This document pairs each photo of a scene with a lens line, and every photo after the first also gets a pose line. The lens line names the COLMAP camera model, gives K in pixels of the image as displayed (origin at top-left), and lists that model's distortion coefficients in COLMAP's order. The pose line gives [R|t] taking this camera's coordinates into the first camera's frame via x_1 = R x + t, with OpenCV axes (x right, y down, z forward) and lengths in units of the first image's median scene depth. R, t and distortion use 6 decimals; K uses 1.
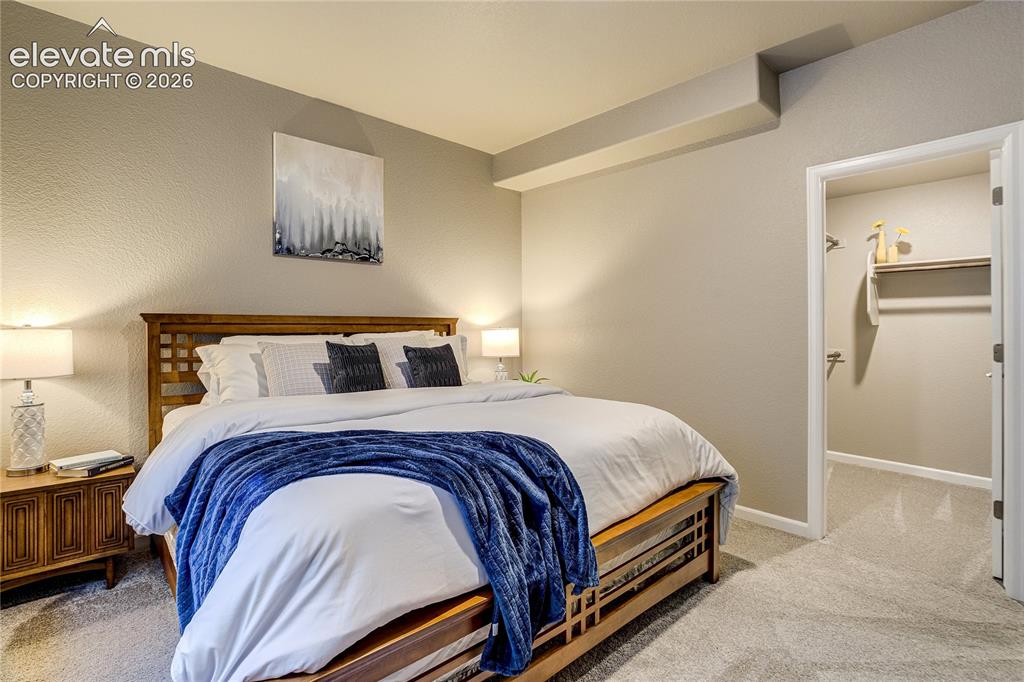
lens RADIAL K [[486.8, 0, 512.5], [0, 486.8, 316.0], [0, 0, 1]] dist [-0.001782, -0.000105]
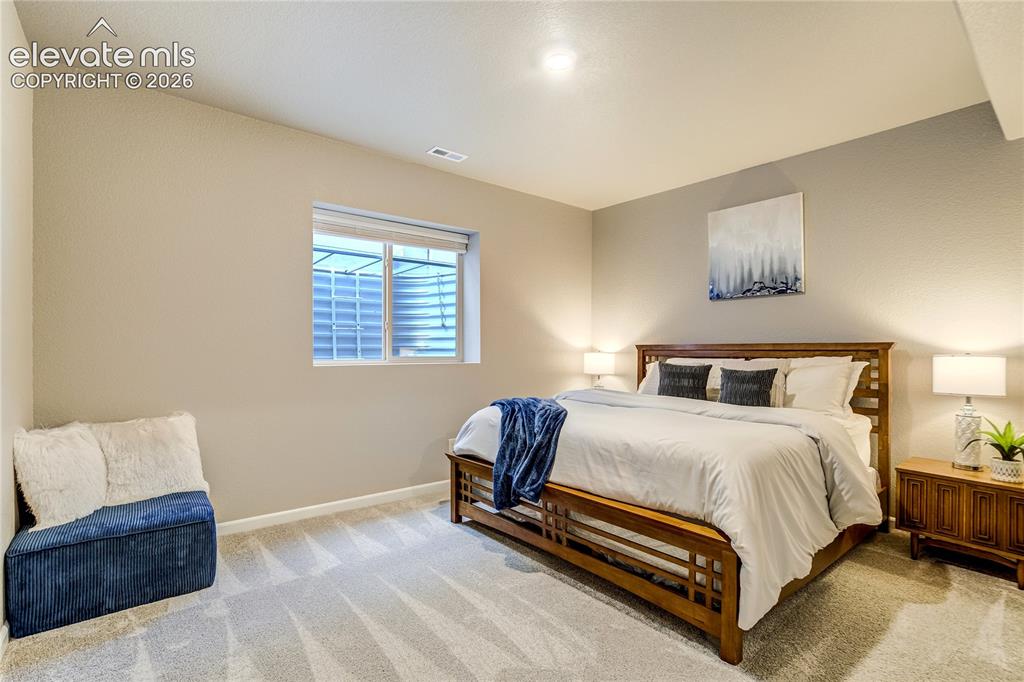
lens RADIAL K [[477.2, 0, 516.0], [0, 477.2, 337.9], [0, 0, 1]] dist [-0.039823, 0.019905]
pose [[-0.026930, -0.032812, -0.999099, 0.835546], [0.010523, 0.999396, -0.033105, 0.018665], [0.999582, -0.011405, -0.026568, 0.451894]]
